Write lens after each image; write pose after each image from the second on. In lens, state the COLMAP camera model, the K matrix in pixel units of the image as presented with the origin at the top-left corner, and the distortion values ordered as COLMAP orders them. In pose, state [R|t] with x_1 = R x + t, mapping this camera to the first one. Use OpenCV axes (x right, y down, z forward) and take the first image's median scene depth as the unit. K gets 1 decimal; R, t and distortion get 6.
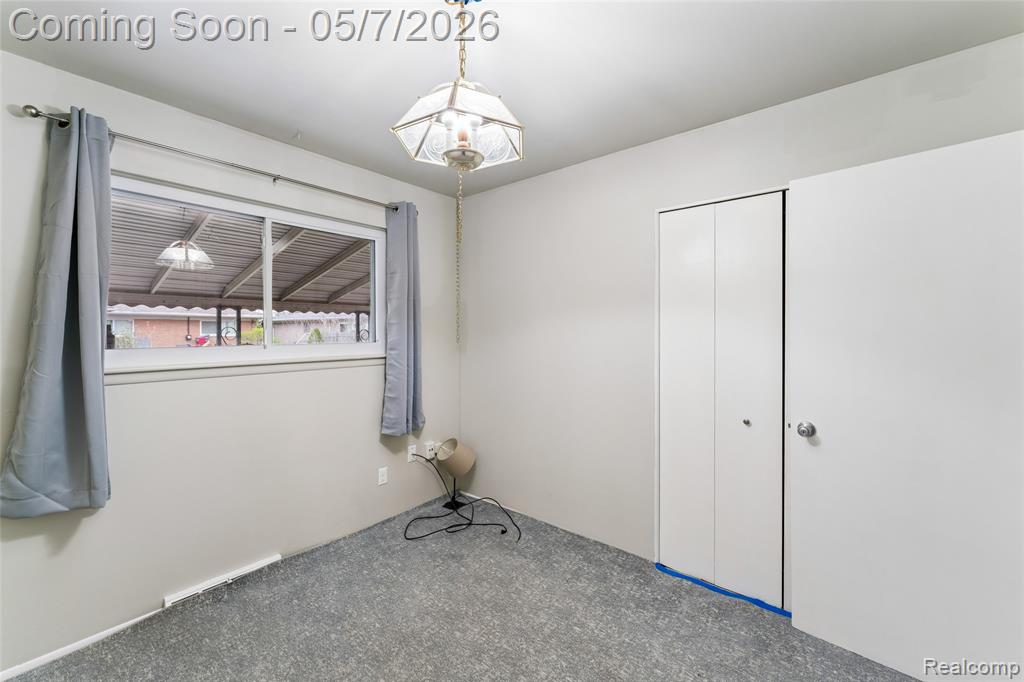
lens RADIAL K [[411.2, 0, 508.6], [0, 411.2, 326.5], [0, 0, 1]] dist [-0.001613, 0.000330]
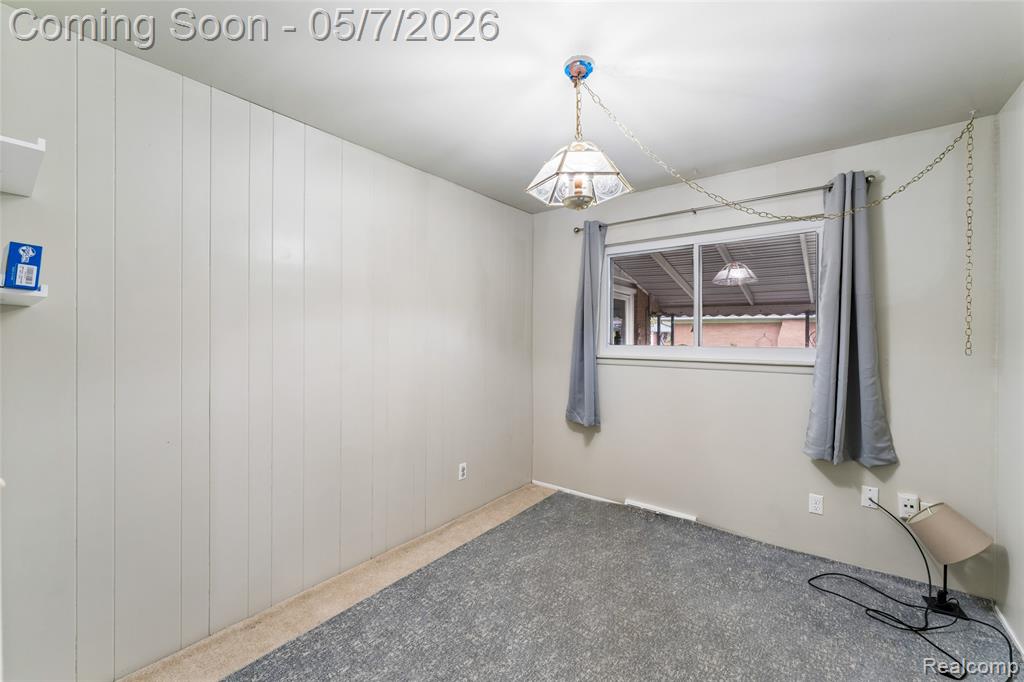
lens RADIAL K [[406.9, 0, 511.4], [0, 406.9, 332.2], [0, 0, 1]] dist [0.000079, 0.000236]
pose [[0.046552, -0.004979, -0.998903, 0.563379], [0.007851, 0.999959, -0.004618, 0.003188], [0.998885, -0.007628, 0.046589, 0.355119]]
